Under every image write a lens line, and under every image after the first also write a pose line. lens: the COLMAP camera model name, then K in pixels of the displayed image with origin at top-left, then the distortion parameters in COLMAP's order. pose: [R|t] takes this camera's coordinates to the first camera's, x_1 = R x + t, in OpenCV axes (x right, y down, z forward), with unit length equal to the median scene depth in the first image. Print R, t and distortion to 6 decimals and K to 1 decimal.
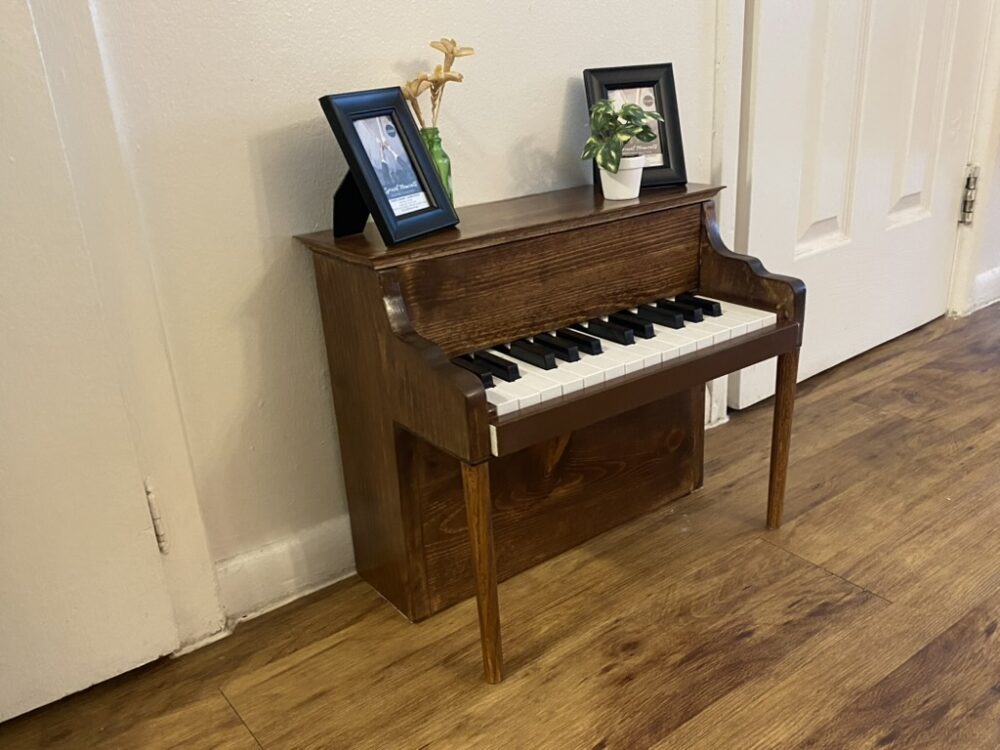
lens RADIAL K [[899.8, 0, 506.2], [0, 899.8, 380.0], [0, 0, 1]] dist [-0.001165, -0.014167]
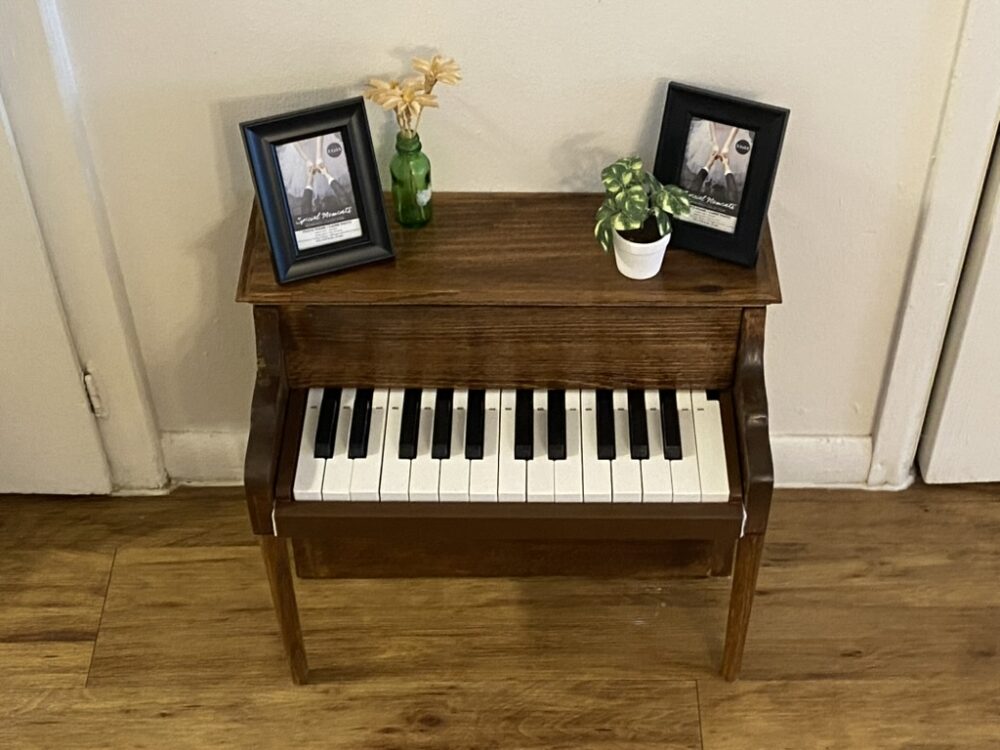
lens RADIAL K [[1638.5, 0, 500.3], [0, 1638.5, 373.9], [0, 0, 1]] dist [0.020909, 0.000000]
pose [[0.797284, 0.454321, -0.397405, 0.698564], [-0.250284, 0.847950, 0.467267, -0.827677], [0.549268, -0.273080, 0.789767, -0.239275]]
